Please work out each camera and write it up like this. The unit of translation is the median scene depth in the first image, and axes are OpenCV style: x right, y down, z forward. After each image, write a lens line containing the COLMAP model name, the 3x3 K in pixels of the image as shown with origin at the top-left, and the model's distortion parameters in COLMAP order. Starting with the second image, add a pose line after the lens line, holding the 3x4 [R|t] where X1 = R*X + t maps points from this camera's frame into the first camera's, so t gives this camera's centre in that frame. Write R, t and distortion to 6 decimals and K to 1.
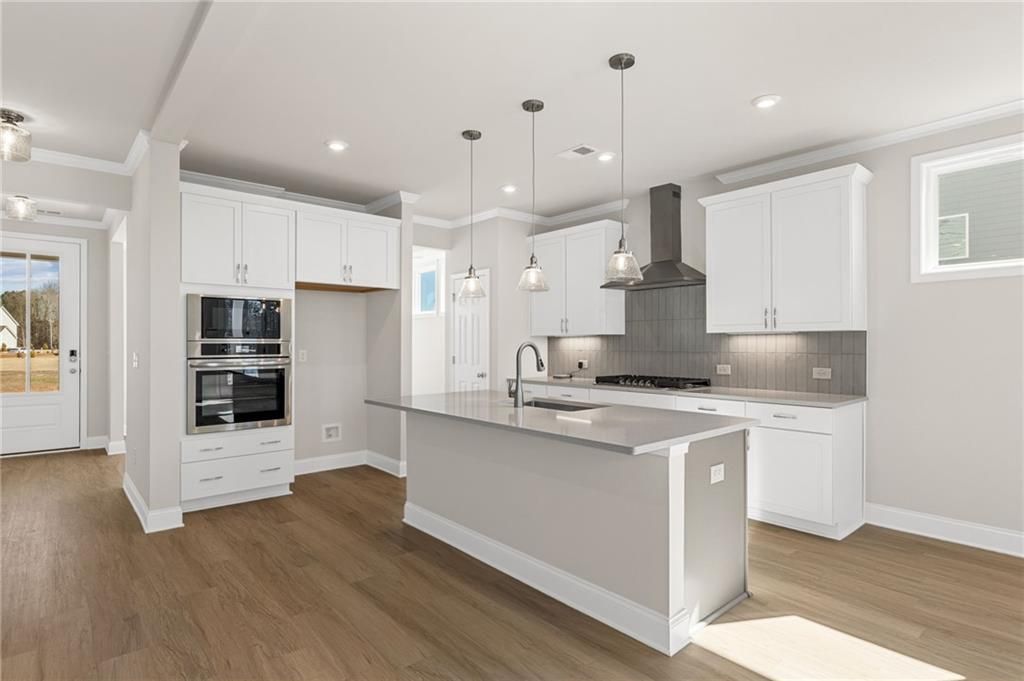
lens RADIAL K [[530.2, 0, 514.2], [0, 530.2, 345.4], [0, 0, 1]] dist [-0.003201, -0.000876]
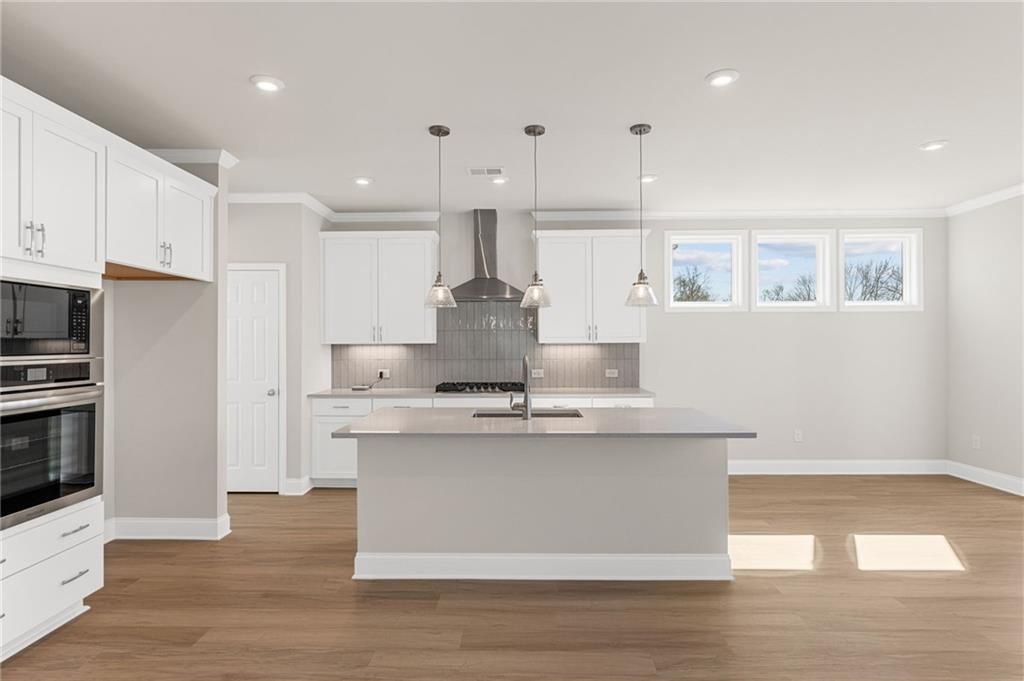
lens RADIAL K [[530.2, 0, 515.0], [0, 530.2, 343.3], [0, 0, 1]] dist [-0.003201, -0.000876]
pose [[0.670755, -0.001565, 0.741677, -0.609488], [0.006150, 0.999975, -0.003452, -0.021653], [-0.741653, 0.006876, 0.670748, 0.258780]]
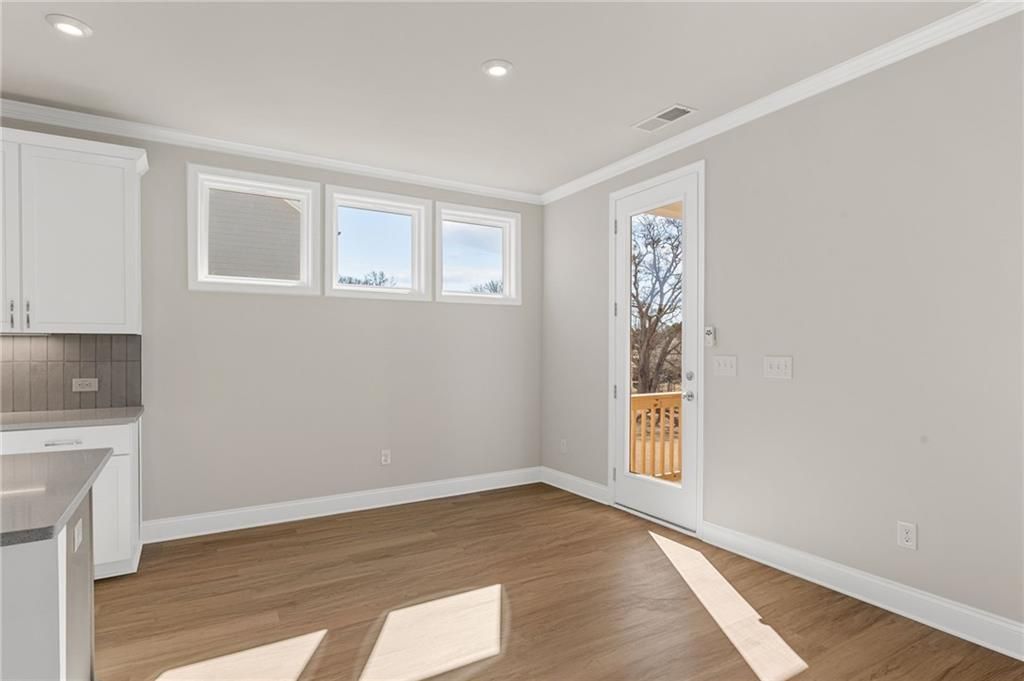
lens RADIAL K [[530.2, 0, 525.6], [0, 530.2, 354.0], [0, 0, 1]] dist [-0.003201, -0.000876]
pose [[0.162527, -0.007605, 0.986675, -0.123319], [0.003141, 0.999969, 0.007190, 0.000769], [-0.986699, 0.001931, 0.162546, 0.184012]]
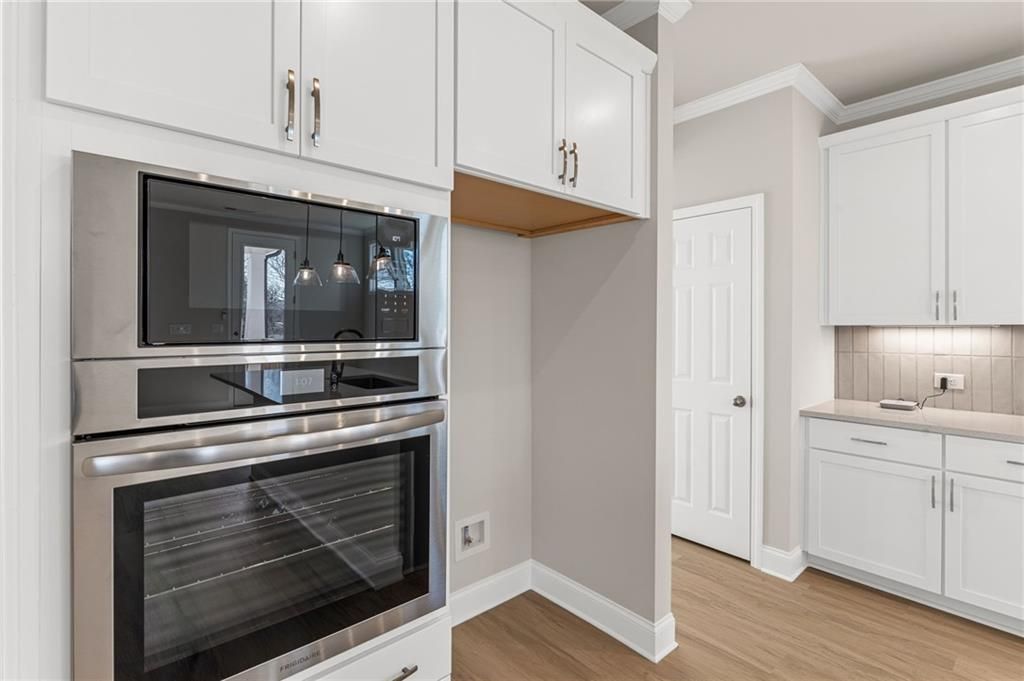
lens RADIAL K [[487.1, 0, 511.9], [0, 487.1, 326.2], [0, 0, 1]] dist [-0.000771, -0.000047]
pose [[0.999997, 0.000198, 0.002516, -0.419148], [-0.000182, 0.999979, -0.006503, -0.021192], [-0.002518, 0.006503, 0.999976, 0.771719]]
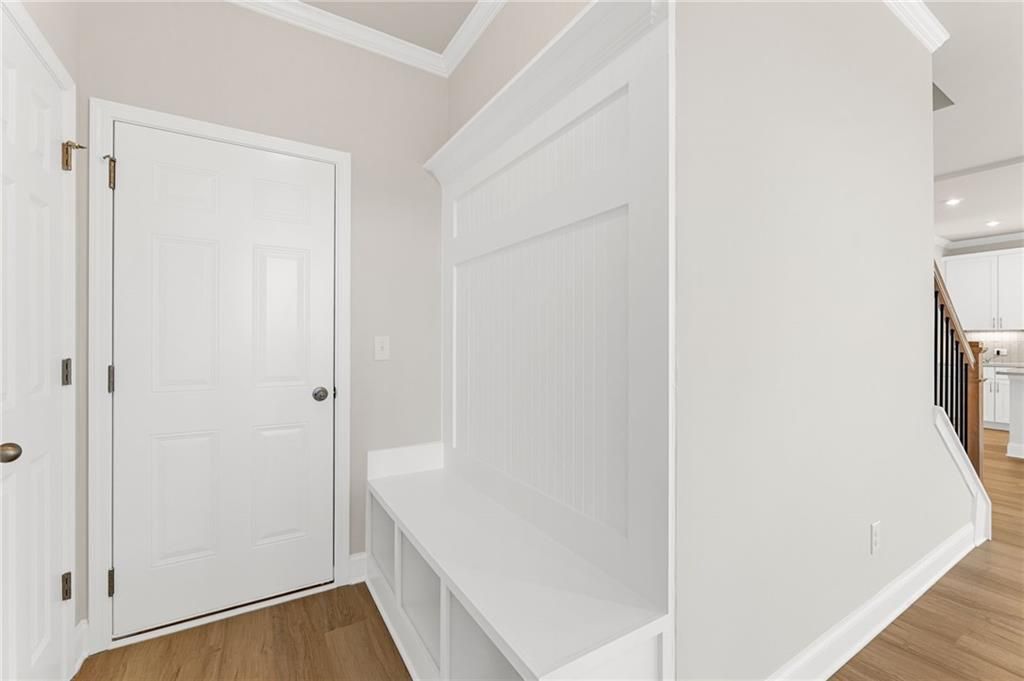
lens RADIAL K [[425.5, 0, 511.9], [0, 425.5, 340.5], [0, 0, 1]] dist [-0.001028, -0.000166]
pose [[0.984642, 0.001210, -0.174581, -1.282781], [-0.001781, 0.999994, -0.003111, 0.017887], [0.174576, 0.003374, 0.984638, -0.375558]]
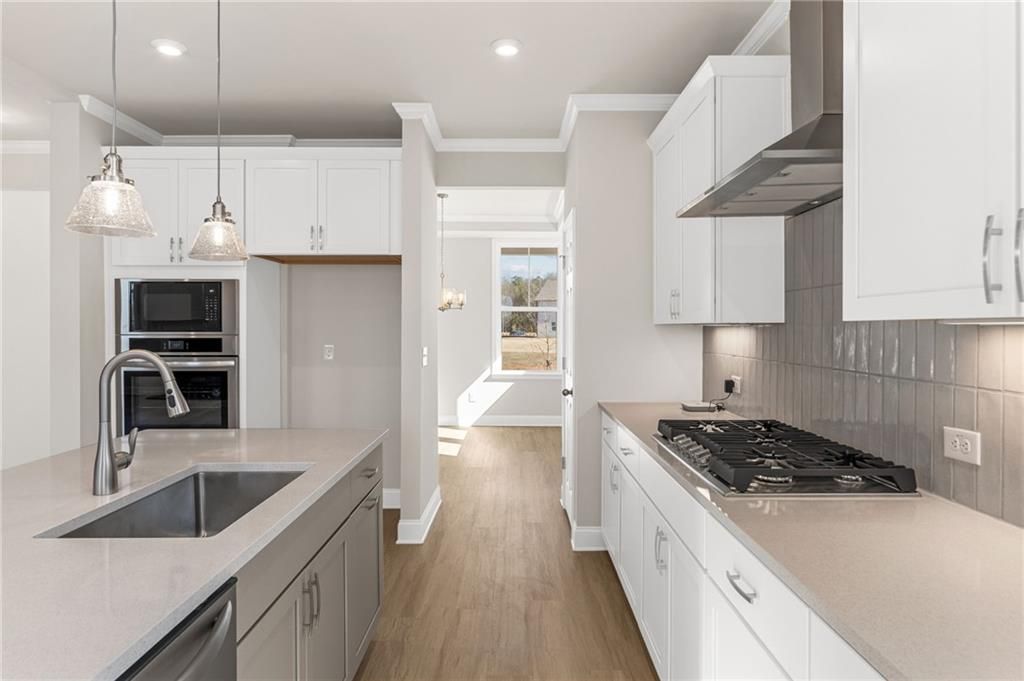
lens RADIAL K [[616.6, 0, 511.8], [0, 616.6, 330.8], [0, 0, 1]] dist [-0.003818, -0.001818]
pose [[0.752229, 0.004722, -0.658884, 0.492015], [-0.003400, 0.999989, 0.003285, -0.019739], [0.658893, -0.000231, 0.752237, 0.659815]]
